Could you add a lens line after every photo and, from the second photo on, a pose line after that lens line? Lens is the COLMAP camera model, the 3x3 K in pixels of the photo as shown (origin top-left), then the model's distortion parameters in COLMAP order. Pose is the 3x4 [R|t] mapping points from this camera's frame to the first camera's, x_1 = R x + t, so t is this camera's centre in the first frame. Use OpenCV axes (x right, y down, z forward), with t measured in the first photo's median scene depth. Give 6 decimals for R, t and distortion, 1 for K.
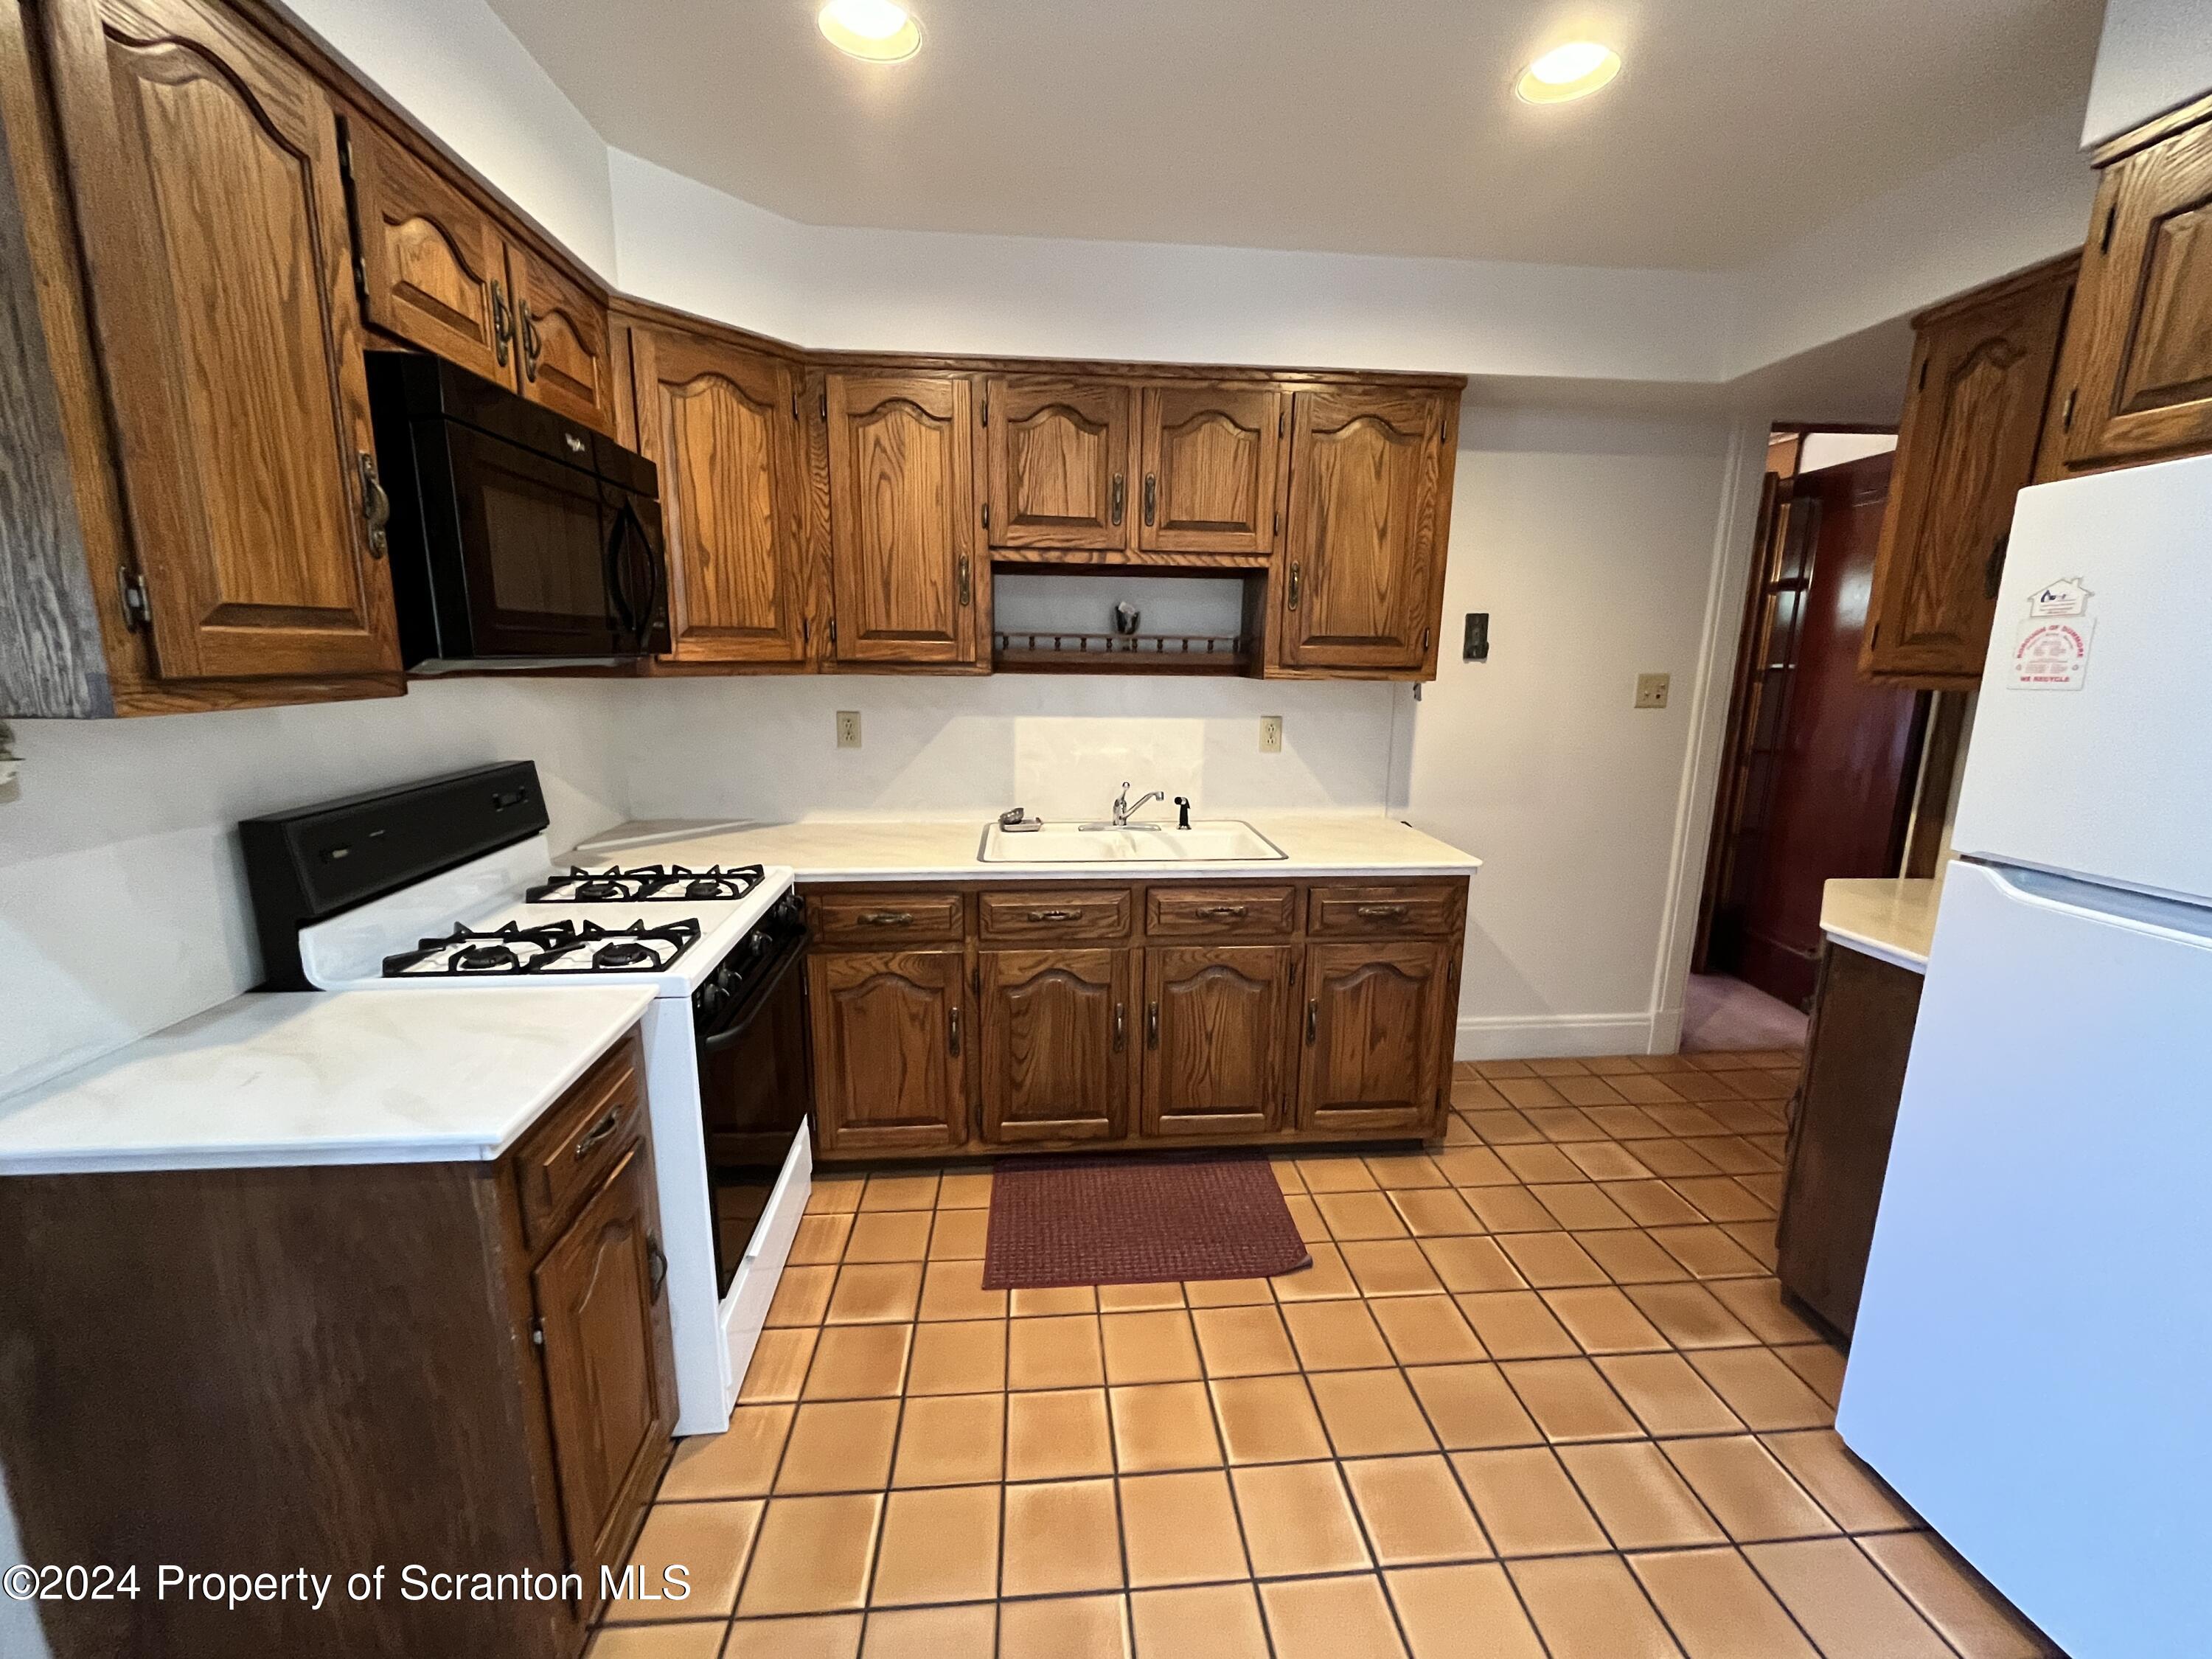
lens RADIAL K [[901.8, 0, 1103.4], [0, 901.8, 830.5], [0, 0, 1]] dist [-0.000290, -0.001193]
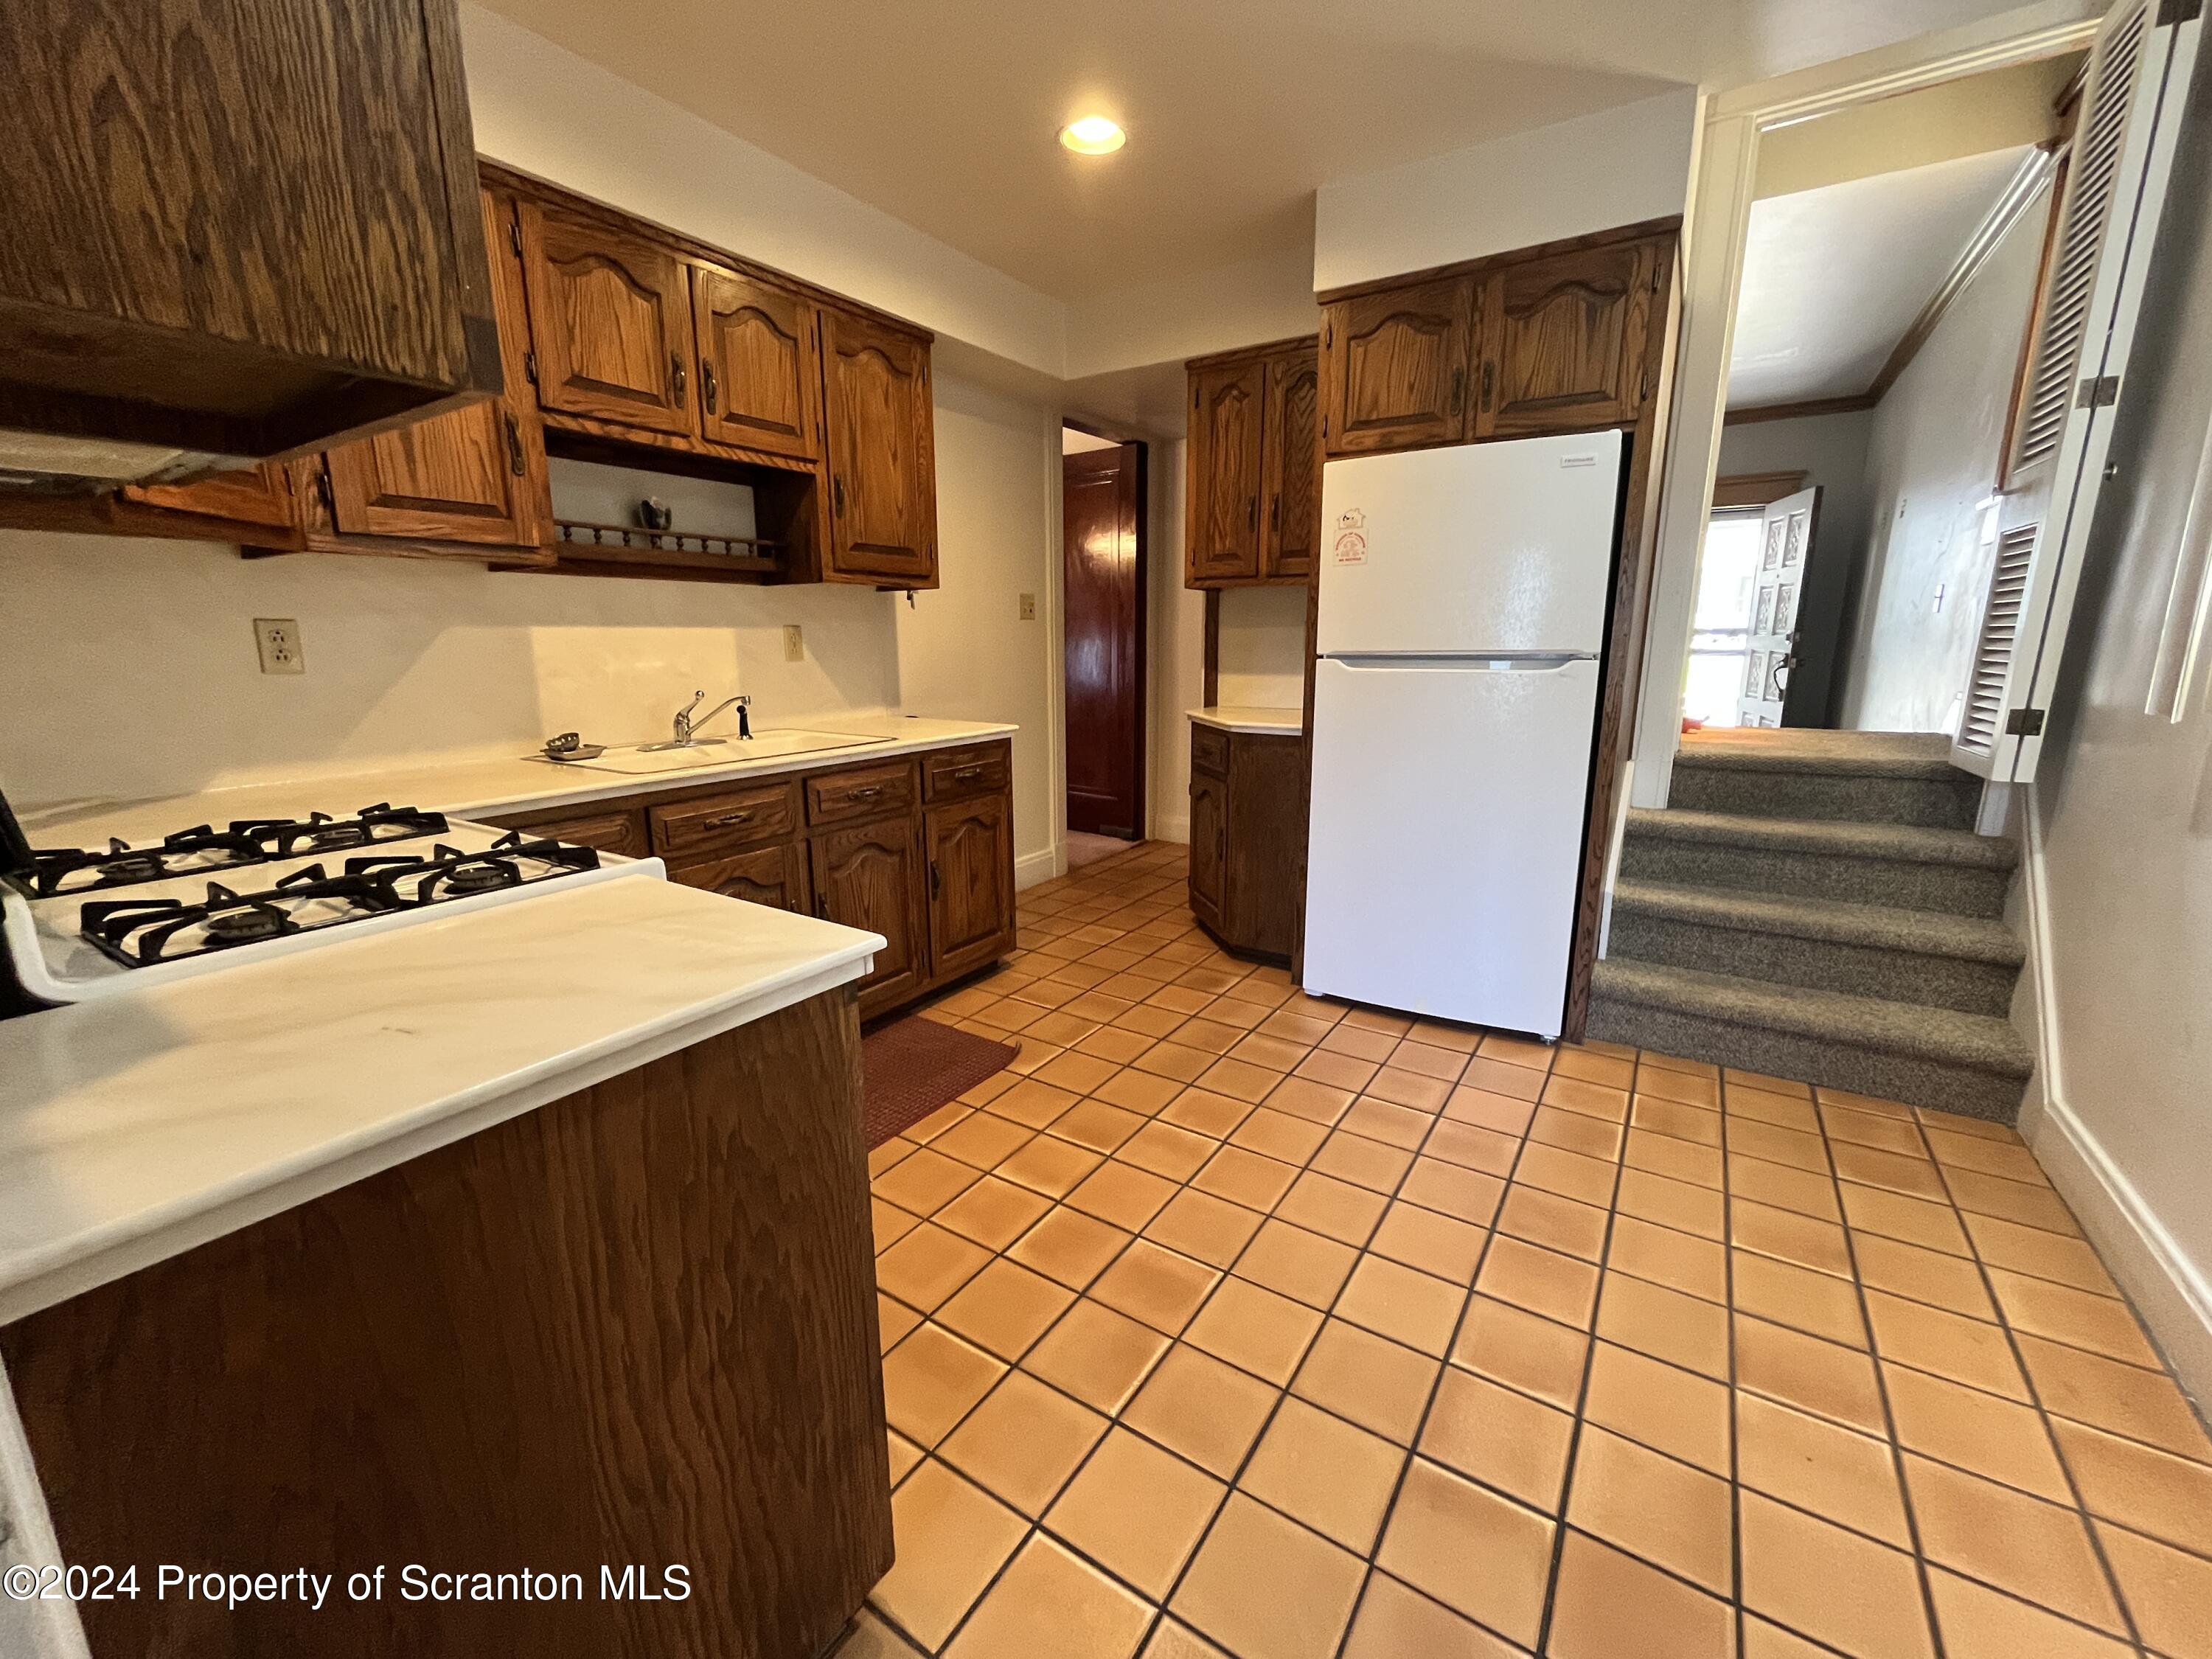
lens RADIAL K [[901.8, 0, 1106.5], [0, 901.8, 831.6], [0, 0, 1]] dist [-0.000290, -0.001193]
pose [[0.612360, -0.182897, 0.769132, -0.514320], [0.166602, 0.980878, 0.100606, 0.073404], [-0.772826, 0.066532, 0.631121, 0.095206]]
